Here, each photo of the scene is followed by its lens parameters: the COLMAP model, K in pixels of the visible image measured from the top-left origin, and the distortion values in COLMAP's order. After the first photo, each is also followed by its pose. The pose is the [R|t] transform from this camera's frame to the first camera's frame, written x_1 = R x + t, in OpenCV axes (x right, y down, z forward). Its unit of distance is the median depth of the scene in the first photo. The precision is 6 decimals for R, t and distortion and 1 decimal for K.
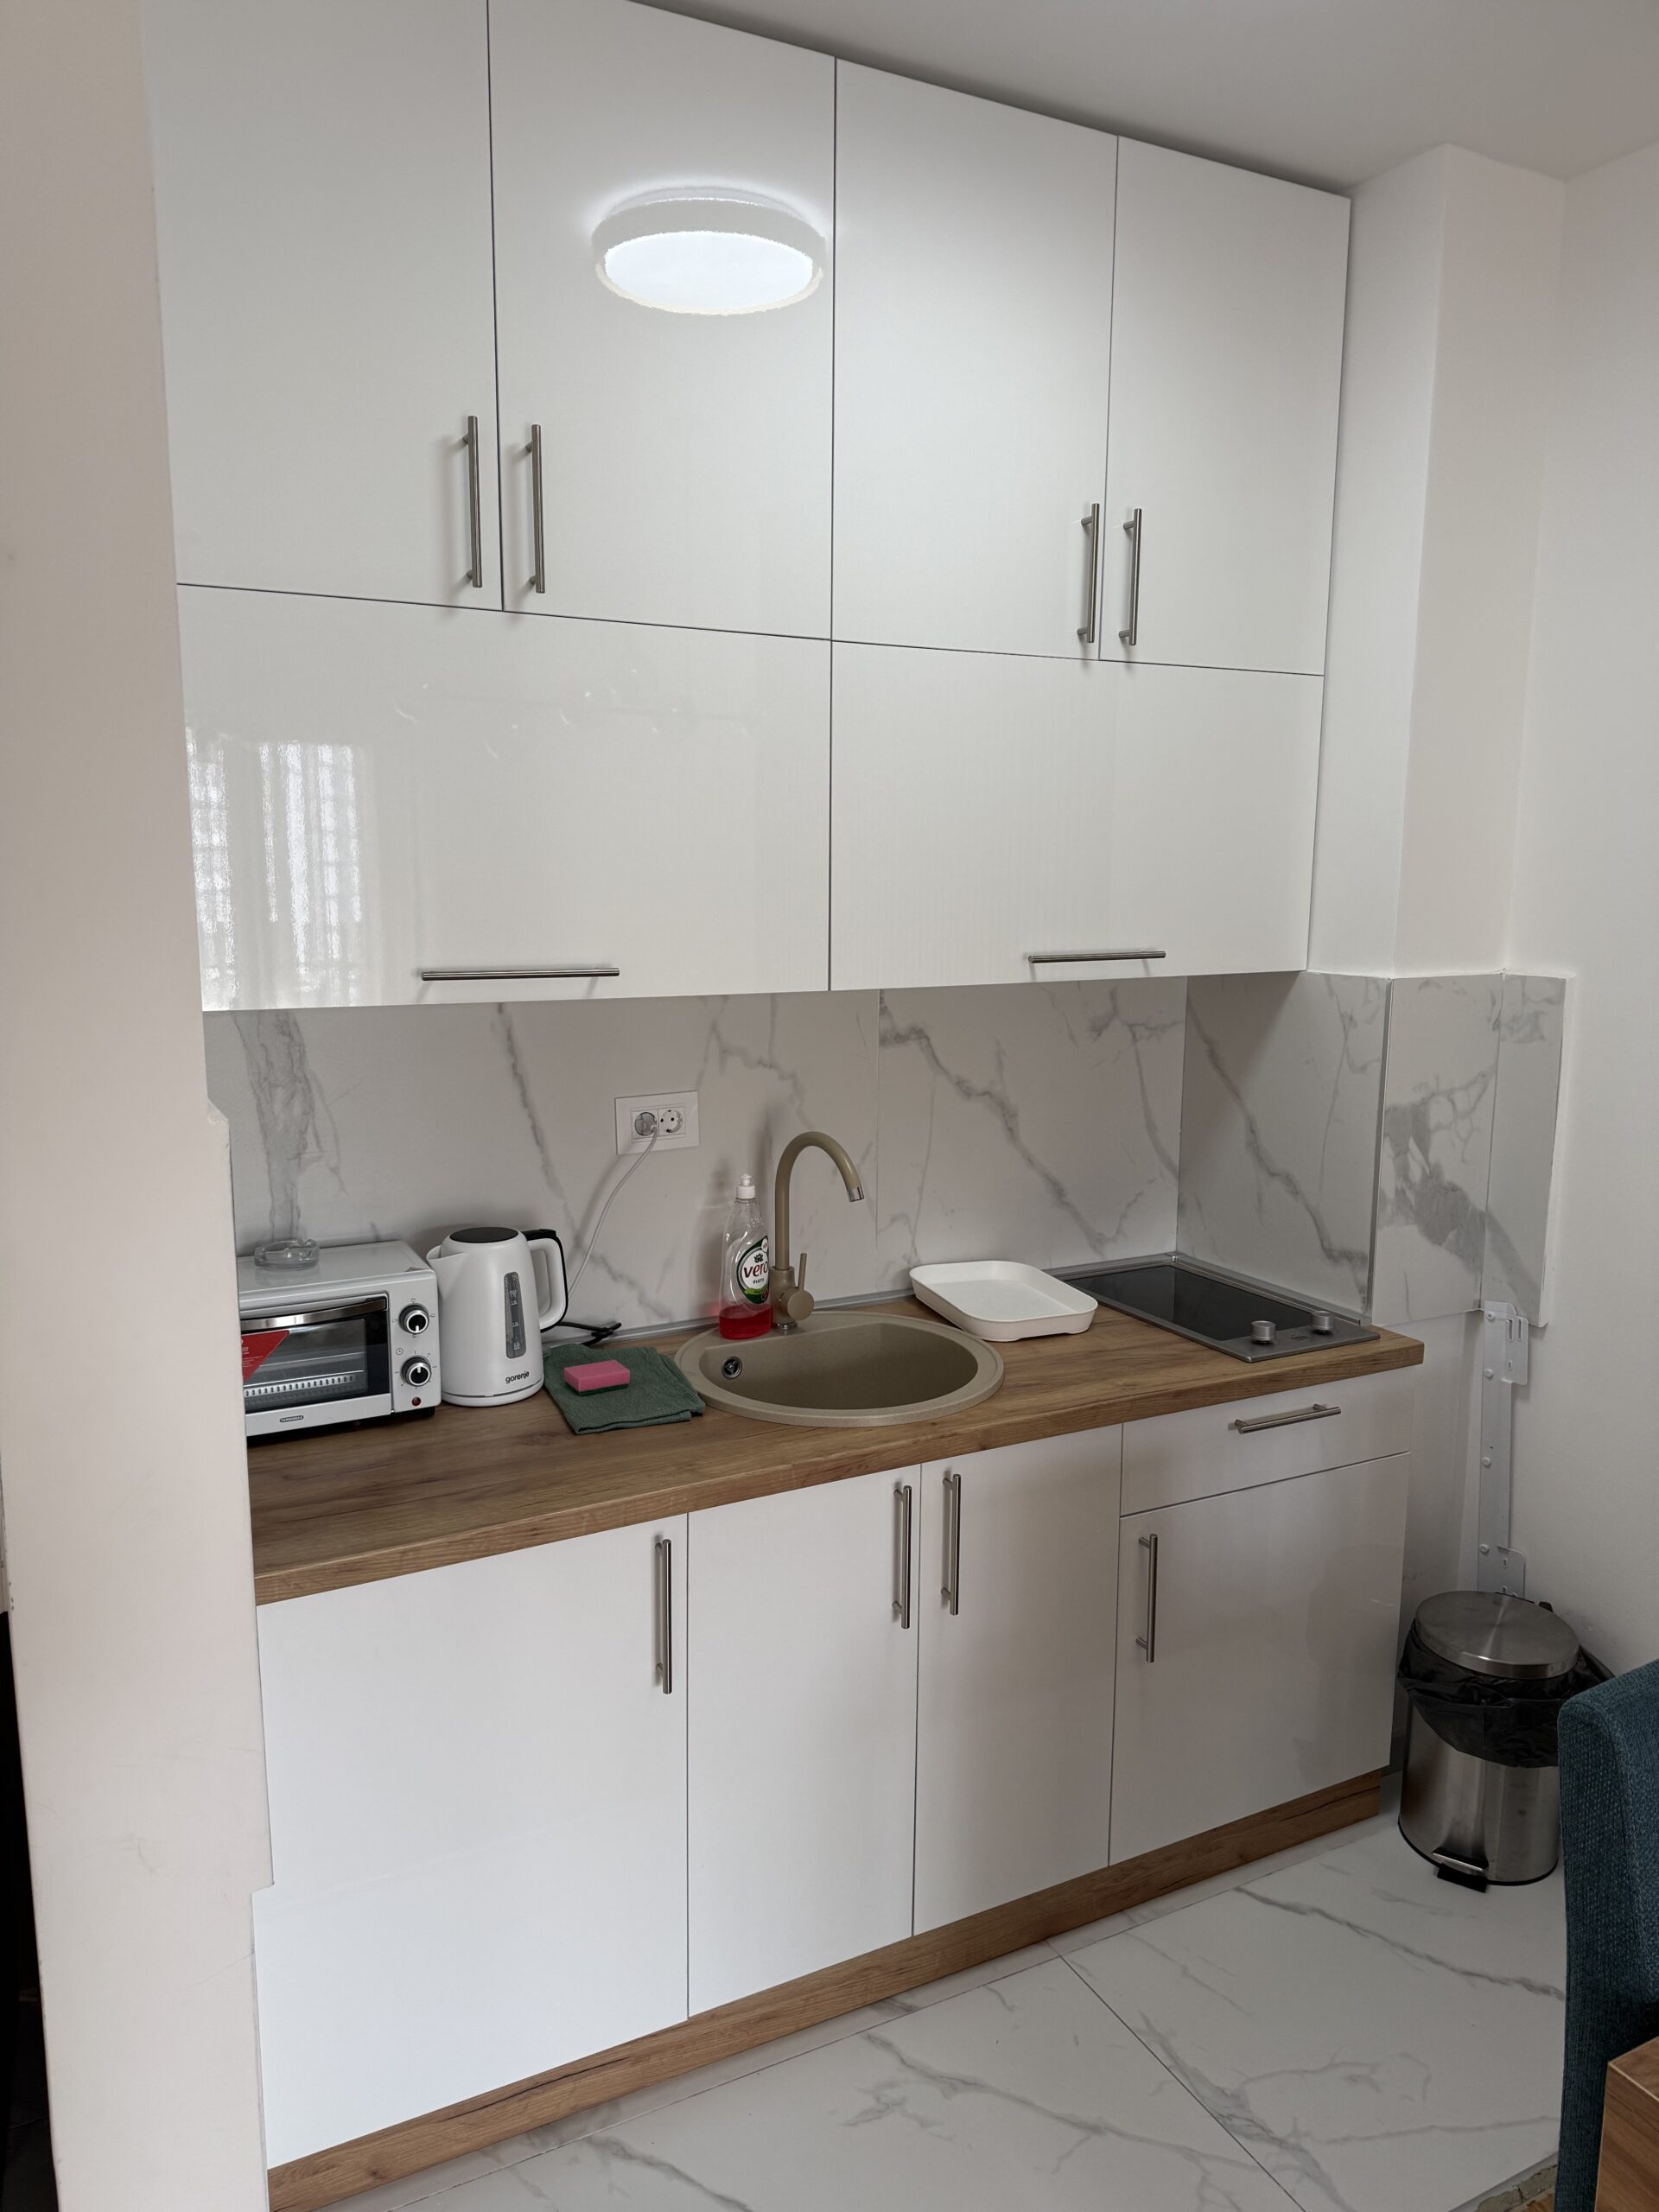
lens RADIAL K [[1547.4, 0, 829.5], [0, 1547.4, 1106.0], [0, 0, 1]] dist [0.115202, -0.167694]
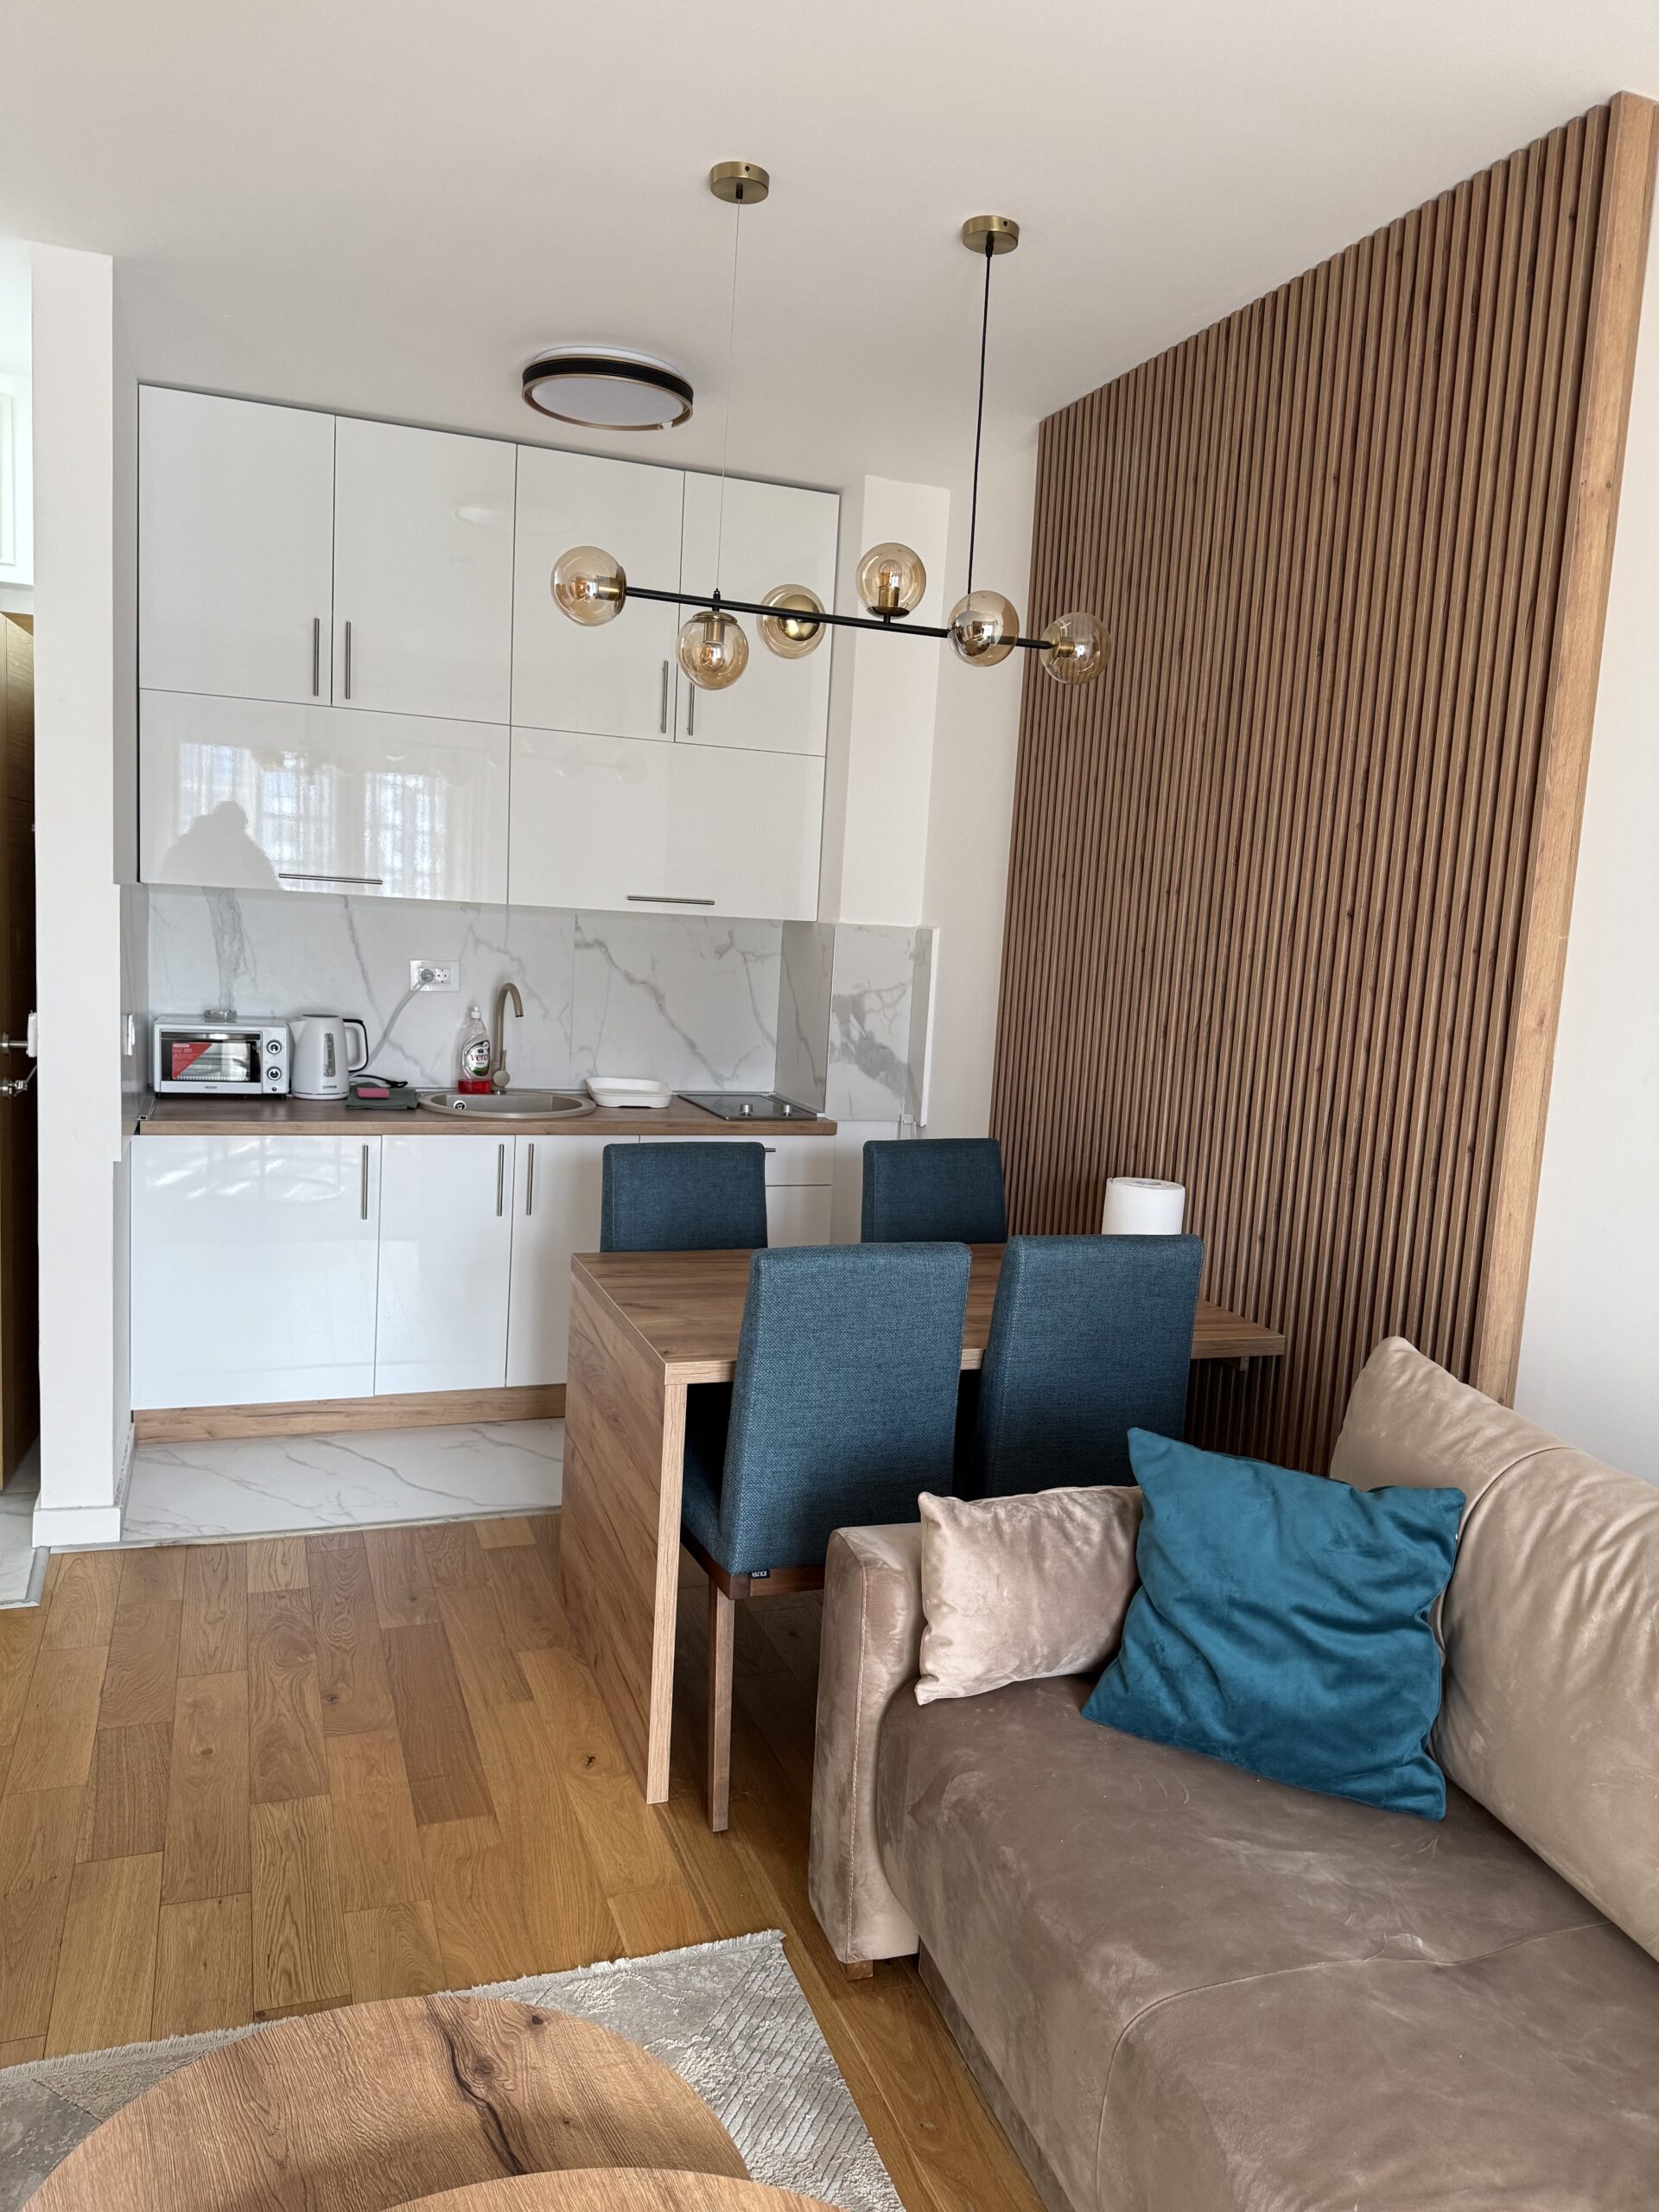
lens RADIAL K [[1547.4, 0, 829.5], [0, 1547.4, 1106.0], [0, 0, 1]] dist [0.115202, -0.167694]
pose [[0.991759, 0.067692, -0.108774, 0.560963], [-0.070535, 0.997256, -0.022497, 0.171343], [0.106953, 0.029984, 0.993812, -0.787555]]
